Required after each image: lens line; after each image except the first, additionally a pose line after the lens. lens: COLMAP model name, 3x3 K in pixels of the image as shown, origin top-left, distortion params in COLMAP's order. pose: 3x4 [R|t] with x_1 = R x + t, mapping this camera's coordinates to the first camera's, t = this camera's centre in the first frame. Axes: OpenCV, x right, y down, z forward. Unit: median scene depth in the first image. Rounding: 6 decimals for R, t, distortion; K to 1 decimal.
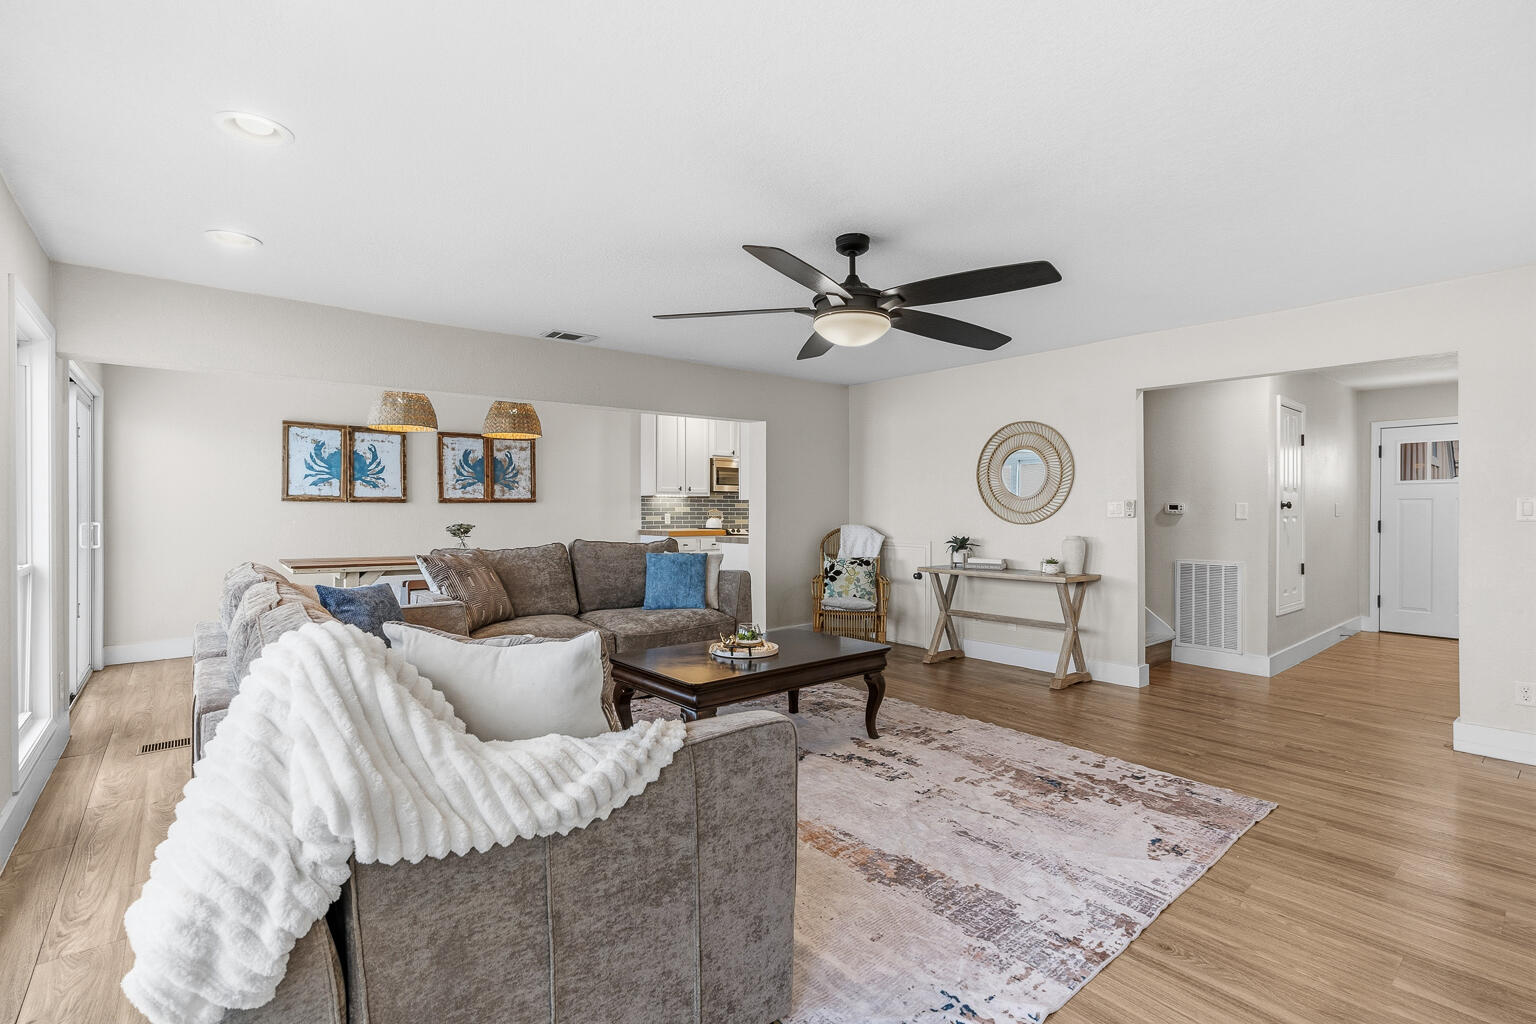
lens RADIAL K [[704.0, 0, 761.5], [0, 704.0, 507.6], [0, 0, 1]] dist [-0.005693, 0.004812]
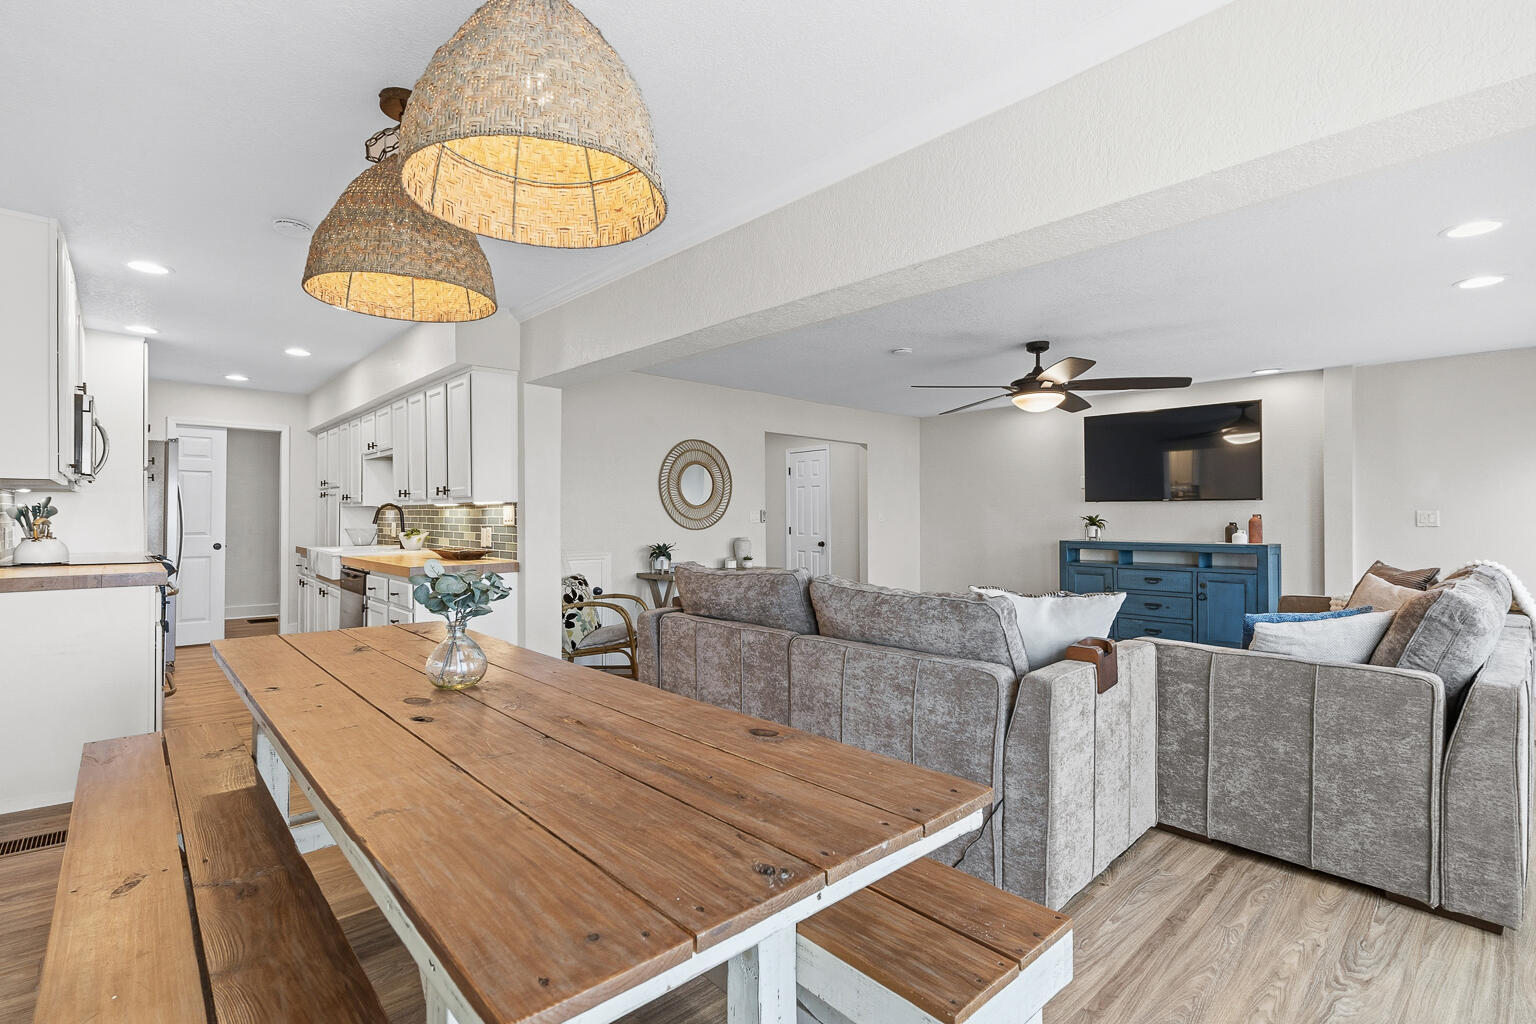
lens RADIAL K [[704.0, 0, 757.2], [0, 704.0, 512.4], [0, 0, 1]] dist [-0.005693, 0.004812]
pose [[-0.051432, 0.003935, 0.998669, -0.673669], [-0.003929, 0.999984, -0.004143, -0.000058], [-0.998669, -0.004137, -0.051415, 0.824473]]
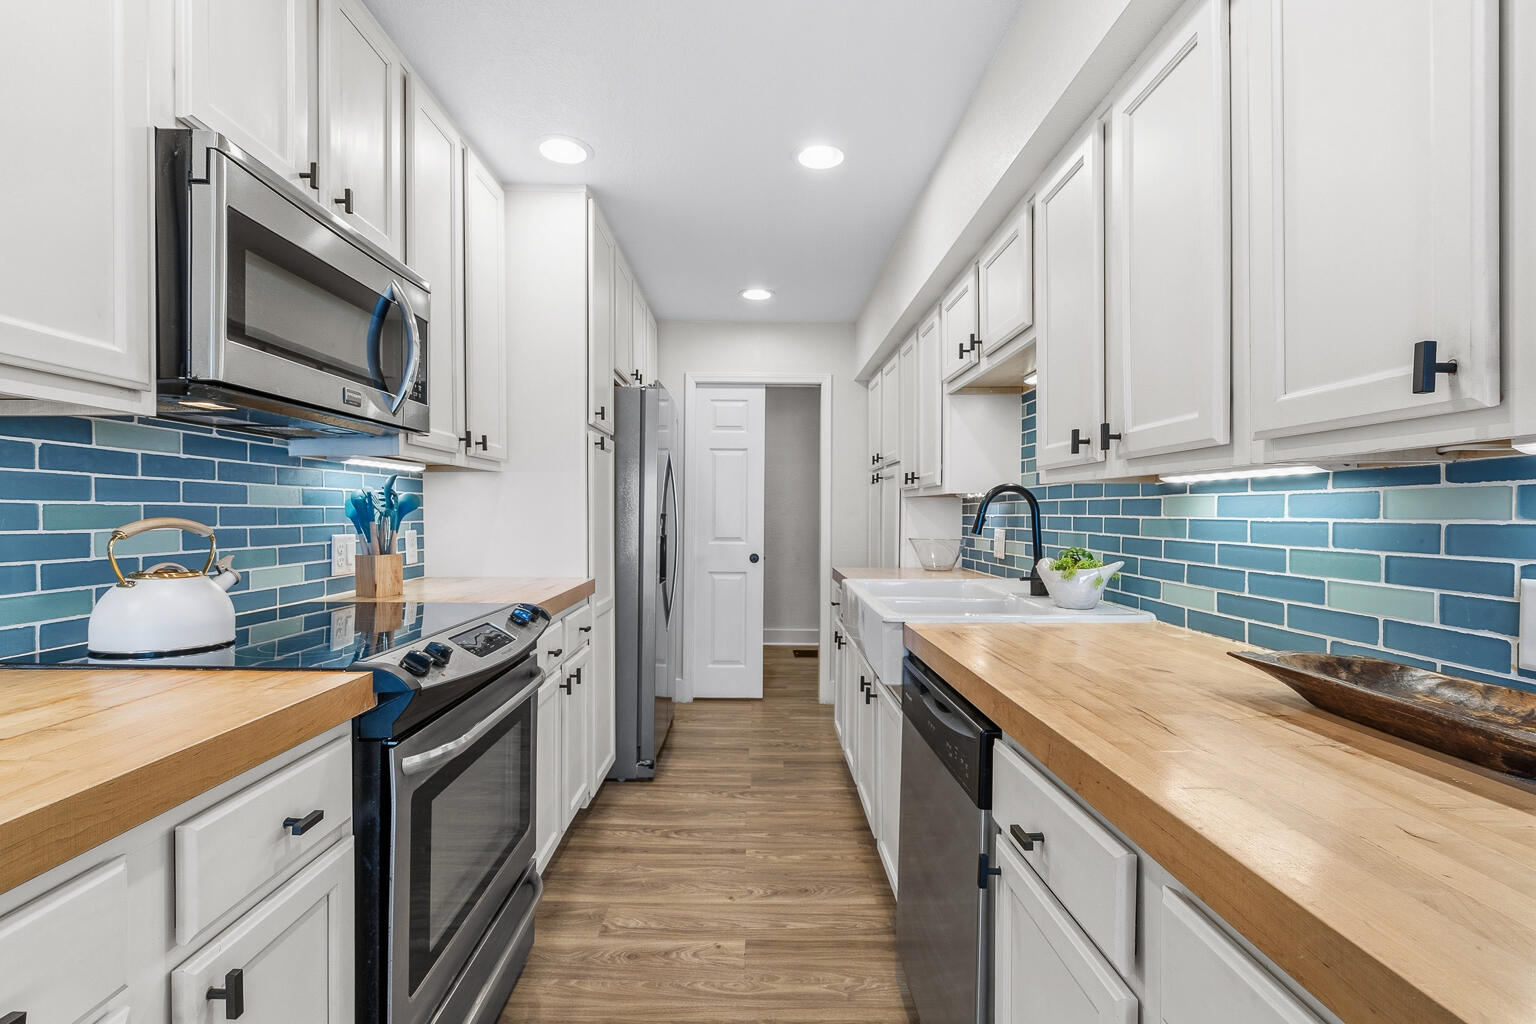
lens RADIAL K [[704.0, 0, 757.2], [0, 704.0, 518.6], [0, 0, 1]] dist [-0.005693, 0.004812]
pose [[0.631274, -0.004679, 0.775546, -0.140078], [-0.005031, 0.999936, 0.010128, 0.001558], [-0.775544, -0.010295, 0.631210, 1.106515]]
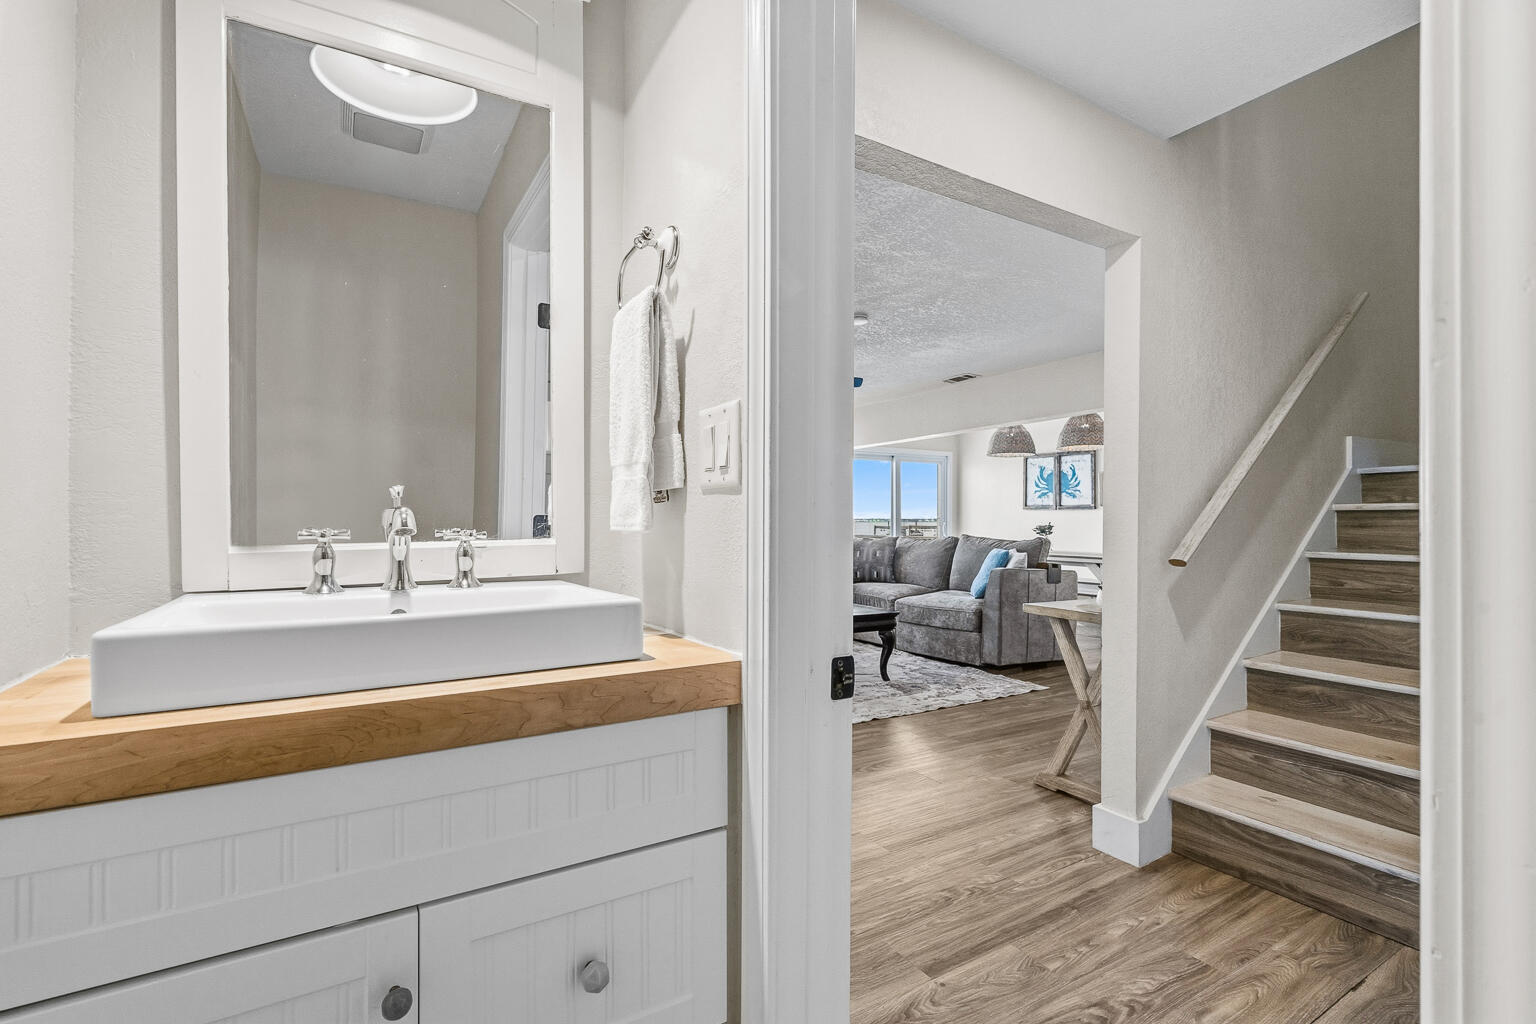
lens RADIAL K [[704.0, 0, 761.5], [0, 704.0, 517.5], [0, 0, 1]] dist [-0.005693, 0.004812]
pose [[-0.134641, -0.009140, -0.990852, 0.811690], [0.000543, 0.999957, -0.009298, 0.019650], [0.990894, -0.001790, -0.134631, 0.618014]]
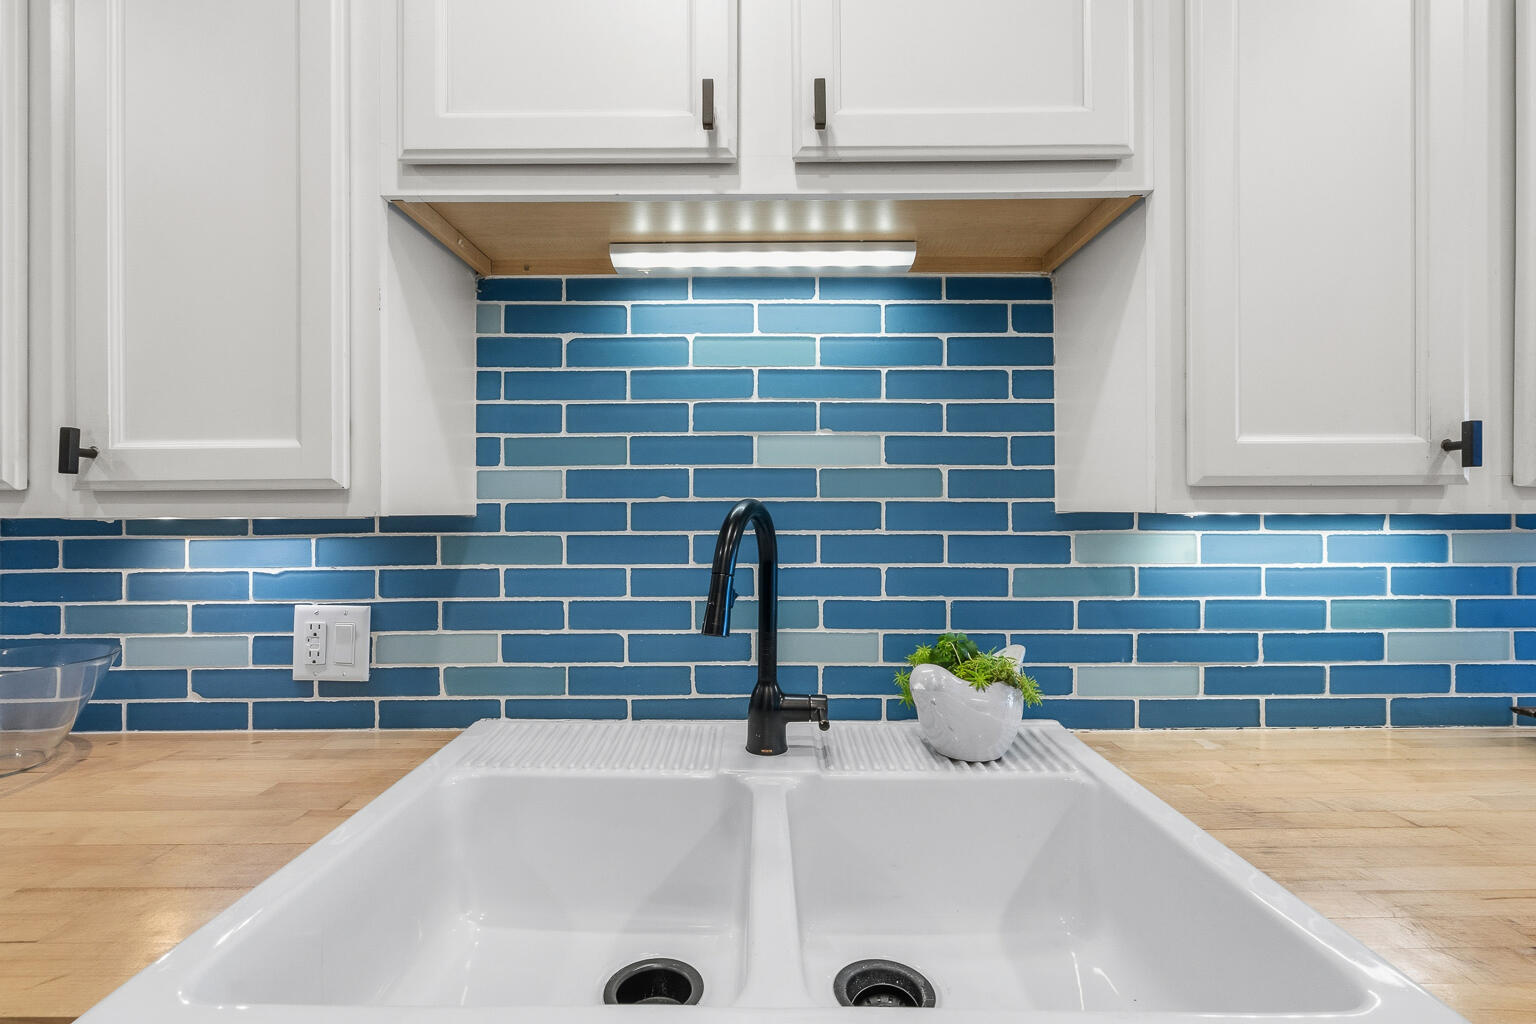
lens RADIAL K [[691.4, 0, 767.3], [0, 691.4, 573.1], [0, 0, 1]] dist [-0.004029, -0.000070]
pose [[-0.773600, 0.007122, 0.633635, 0.126488], [0.002596, 0.999964, -0.008070, 0.006246], [-0.633669, -0.004598, -0.773590, 1.341332]]
